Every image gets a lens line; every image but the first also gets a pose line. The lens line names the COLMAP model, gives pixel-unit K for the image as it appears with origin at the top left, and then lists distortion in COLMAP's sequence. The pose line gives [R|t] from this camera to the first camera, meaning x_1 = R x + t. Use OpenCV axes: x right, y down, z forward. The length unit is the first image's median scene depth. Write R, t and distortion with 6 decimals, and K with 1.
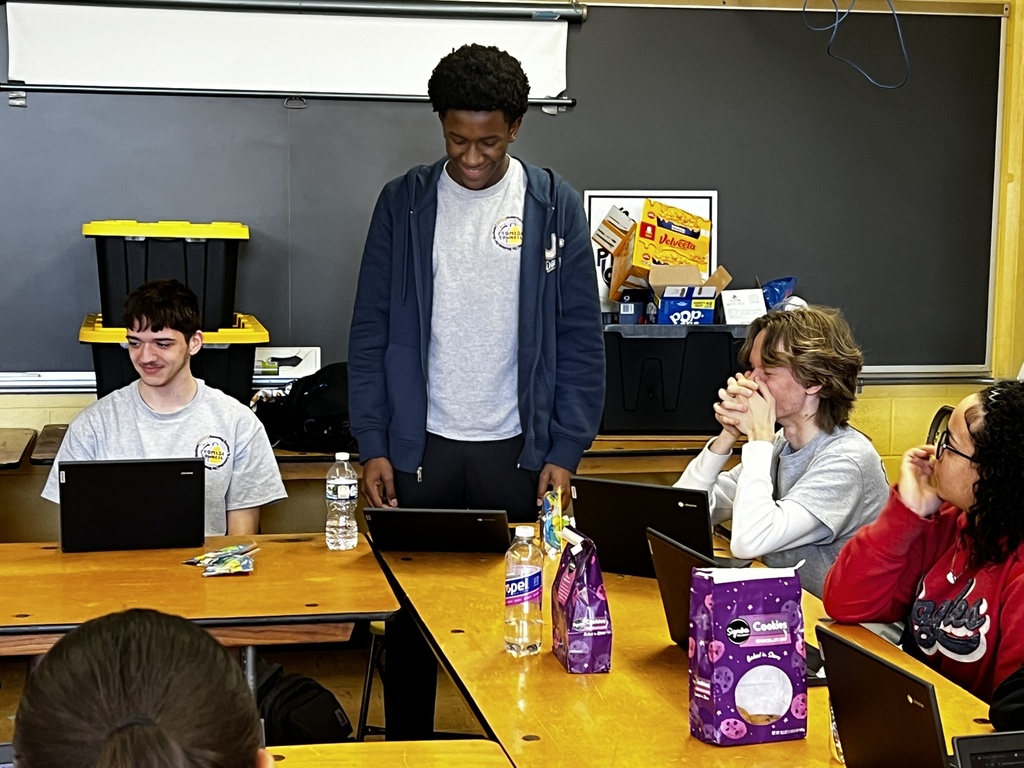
lens RADIAL K [[1797.7, 0, 513.1], [0, 1797.7, 384.3], [0, 0, 1]] dist [0.088173, 0.000000]
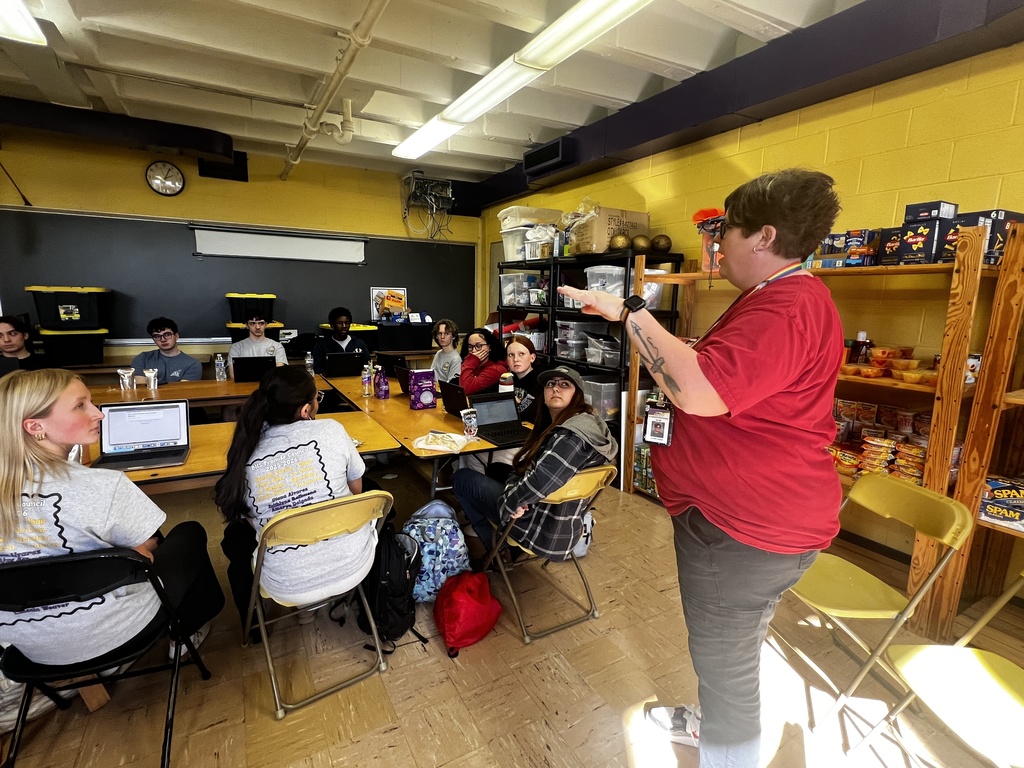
lens RADIAL K [[511.1, 0, 510.6], [0, 511.1, 383.6], [0, 0, 1]] dist [-0.003458, -0.000191]
pose [[0.948398, -0.044886, 0.313890, -0.031474], [0.024788, 0.997396, 0.067732, 0.032585], [-0.316113, -0.056456, 0.947040, -0.133993]]
